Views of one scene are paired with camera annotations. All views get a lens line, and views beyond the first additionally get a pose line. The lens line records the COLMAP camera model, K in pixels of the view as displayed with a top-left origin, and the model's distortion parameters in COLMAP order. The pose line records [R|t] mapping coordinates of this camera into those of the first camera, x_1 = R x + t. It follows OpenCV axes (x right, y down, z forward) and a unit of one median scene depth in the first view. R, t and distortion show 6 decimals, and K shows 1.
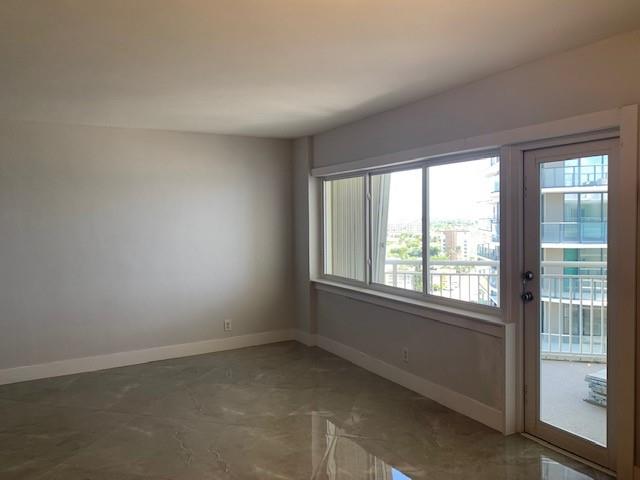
lens RADIAL K [[489.4, 0, 320.6], [0, 489.4, 230.9], [0, 0, 1]] dist [-0.008245, -0.009363]
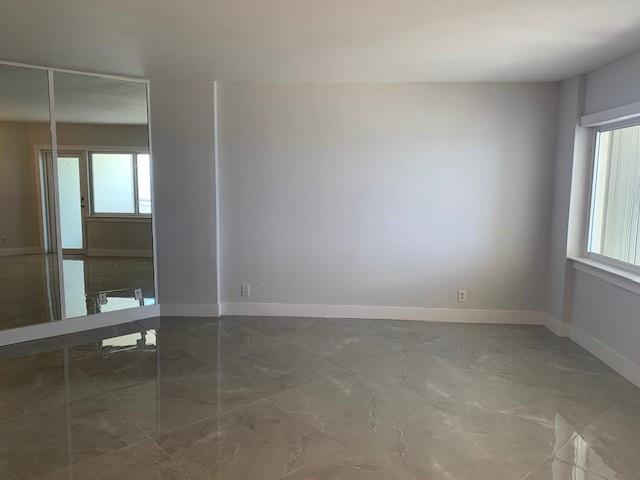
lens RADIAL K [[496.1, 0, 335.6], [0, 496.1, 239.7], [0, 0, 1]] dist [0.002095, 0.000148]
pose [[0.857984, 0.102620, -0.503321, 0.073717], [-0.058455, 0.992982, 0.102810, 0.012046], [0.510339, -0.058788, 0.857962, 0.121317]]
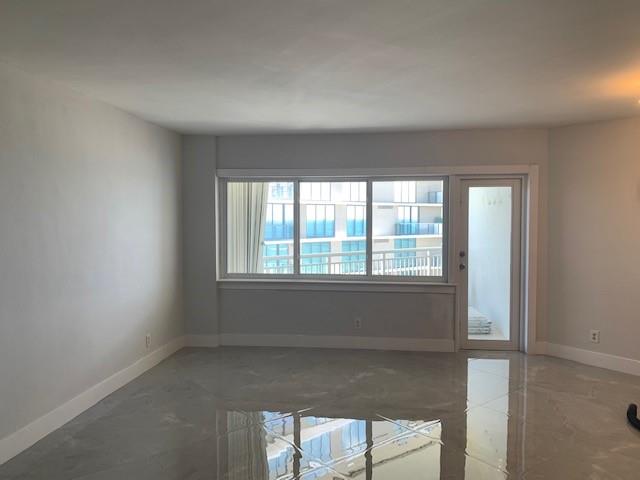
lens RADIAL K [[478.9, 0, 320.0], [0, 478.9, 240.0], [0, 0, 1]] dist [0.042062, -0.001008]
pose [[0.565646, -0.000344, 0.824648, -0.866312], [0.014750, 0.999844, -0.009700, 0.037636], [-0.824516, 0.017651, 0.565563, 0.331749]]
